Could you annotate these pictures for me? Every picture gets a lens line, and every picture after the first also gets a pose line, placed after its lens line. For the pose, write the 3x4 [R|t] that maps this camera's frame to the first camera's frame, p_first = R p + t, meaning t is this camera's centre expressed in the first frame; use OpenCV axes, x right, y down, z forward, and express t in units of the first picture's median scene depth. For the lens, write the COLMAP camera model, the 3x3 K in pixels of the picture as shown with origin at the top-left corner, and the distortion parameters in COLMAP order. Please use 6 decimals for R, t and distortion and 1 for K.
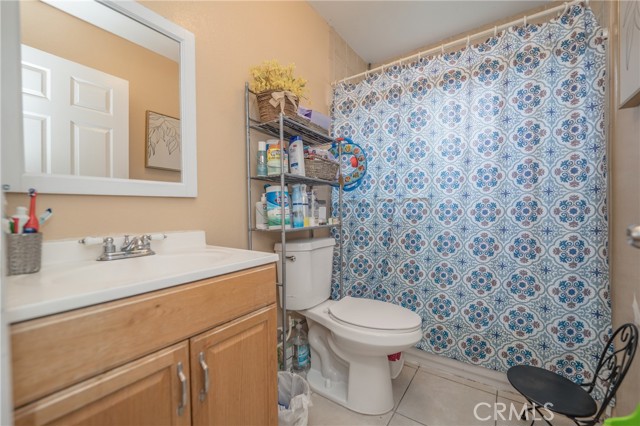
lens RADIAL K [[261.3, 0, 320.6], [0, 261.3, 211.4], [0, 0, 1]] dist [-0.002952, -0.000187]
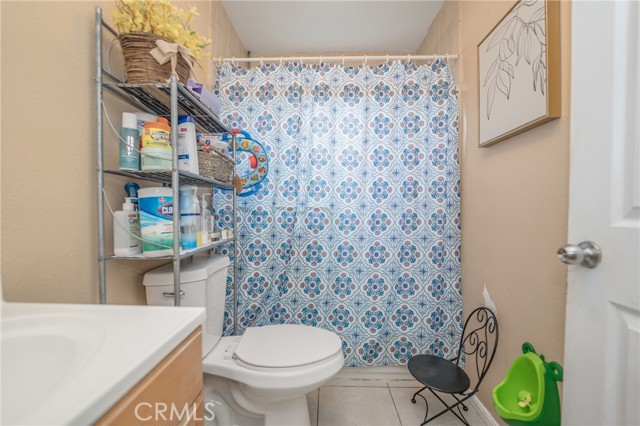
lens RADIAL K [[261.3, 0, 320.6], [0, 261.3, 211.4], [0, 0, 1]] dist [-0.002952, -0.000187]
pose [[0.837943, 0.010832, 0.545650, -0.151742], [-0.010017, 0.999940, -0.004468, -0.032648], [-0.545666, -0.001722, 0.838001, 0.202733]]
